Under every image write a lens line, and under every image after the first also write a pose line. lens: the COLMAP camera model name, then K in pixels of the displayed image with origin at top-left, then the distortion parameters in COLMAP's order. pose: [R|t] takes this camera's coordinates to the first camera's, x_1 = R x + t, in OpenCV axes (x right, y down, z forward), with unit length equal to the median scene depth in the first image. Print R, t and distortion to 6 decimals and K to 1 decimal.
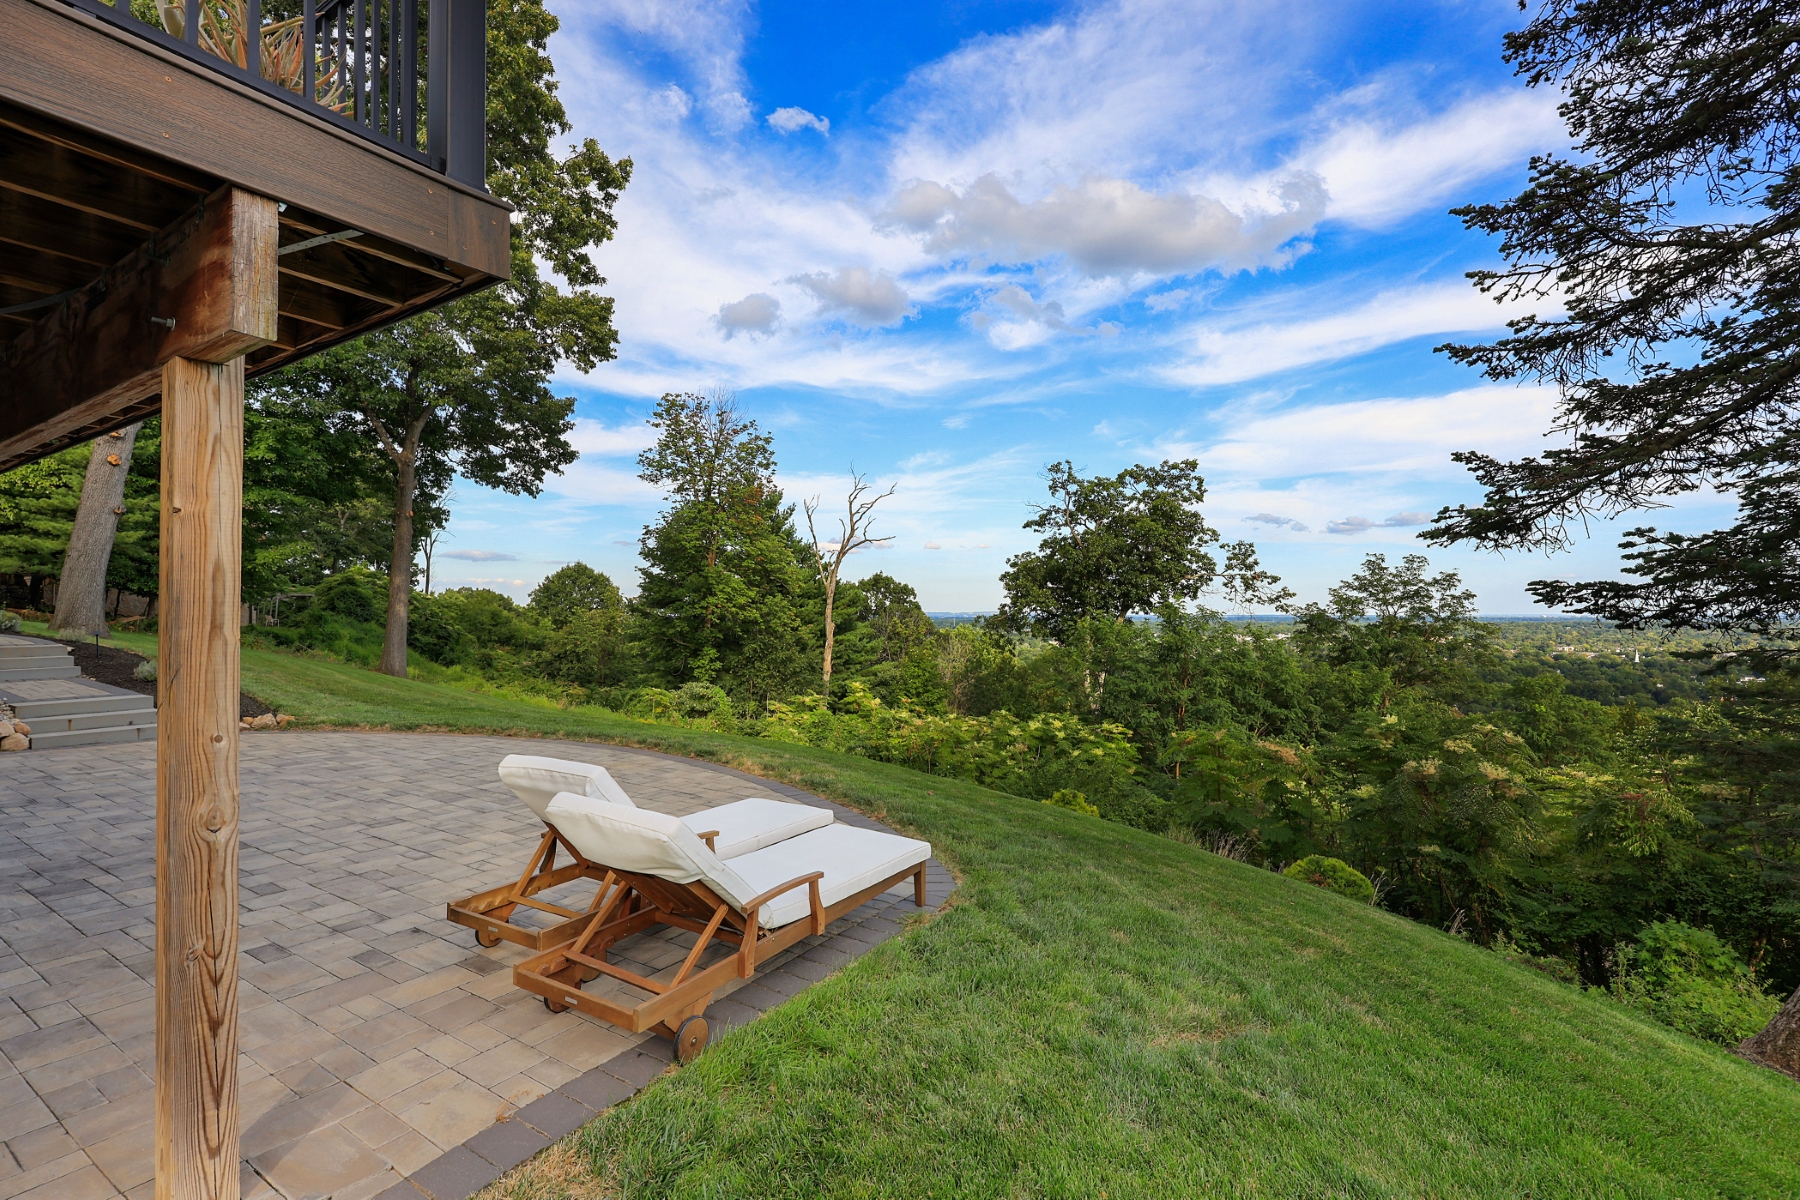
lens RADIAL K [[798.1, 0, 906.1], [0, 798.1, 594.7], [0, 0, 1]] dist [0.004252, -0.000382]
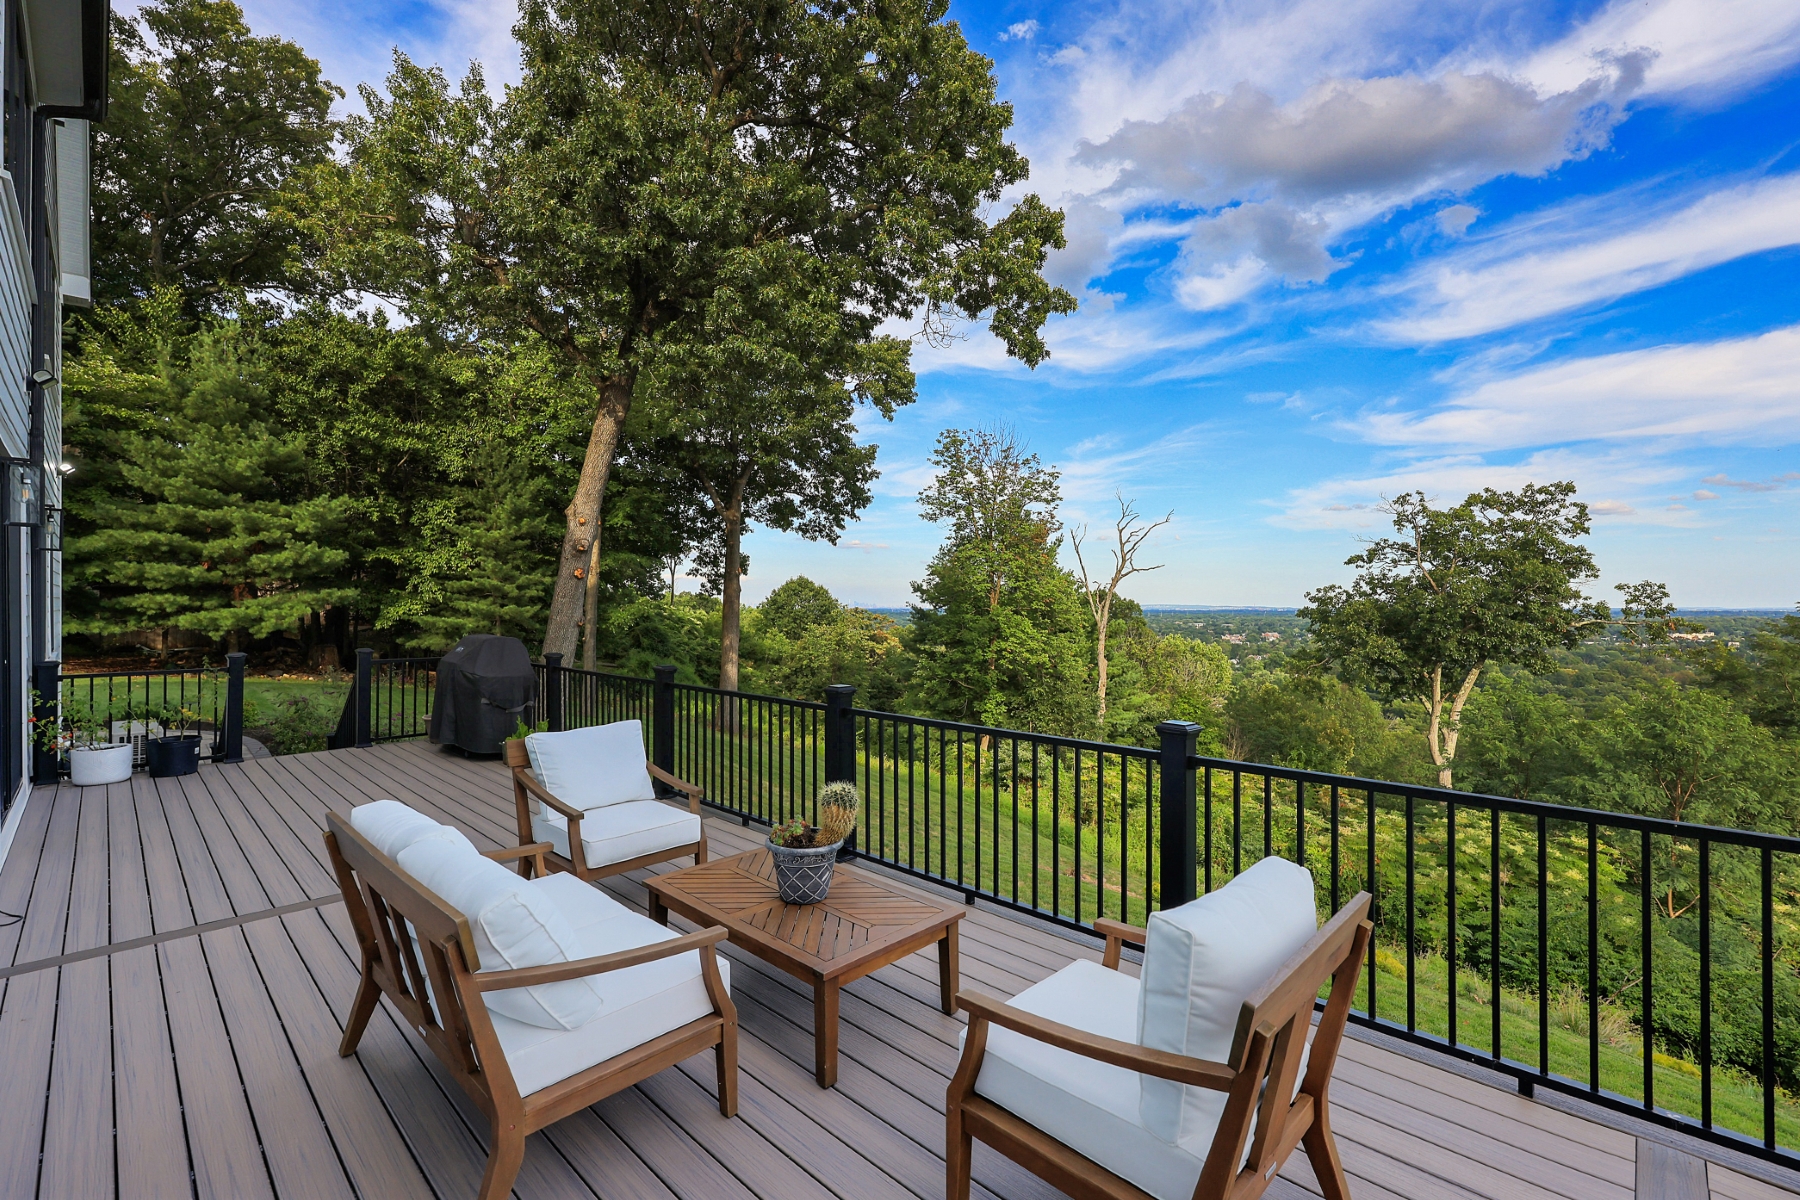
lens RADIAL K [[773.8, 0, 914.1], [0, 773.8, 598.6], [0, 0, 1]] dist [0.008098, 0.003536]
pose [[0.981958, -0.001306, -0.189095, -0.165956], [0.004377, 0.999865, 0.015825, -0.062203], [0.189049, -0.016368, 0.981831, 0.056278]]
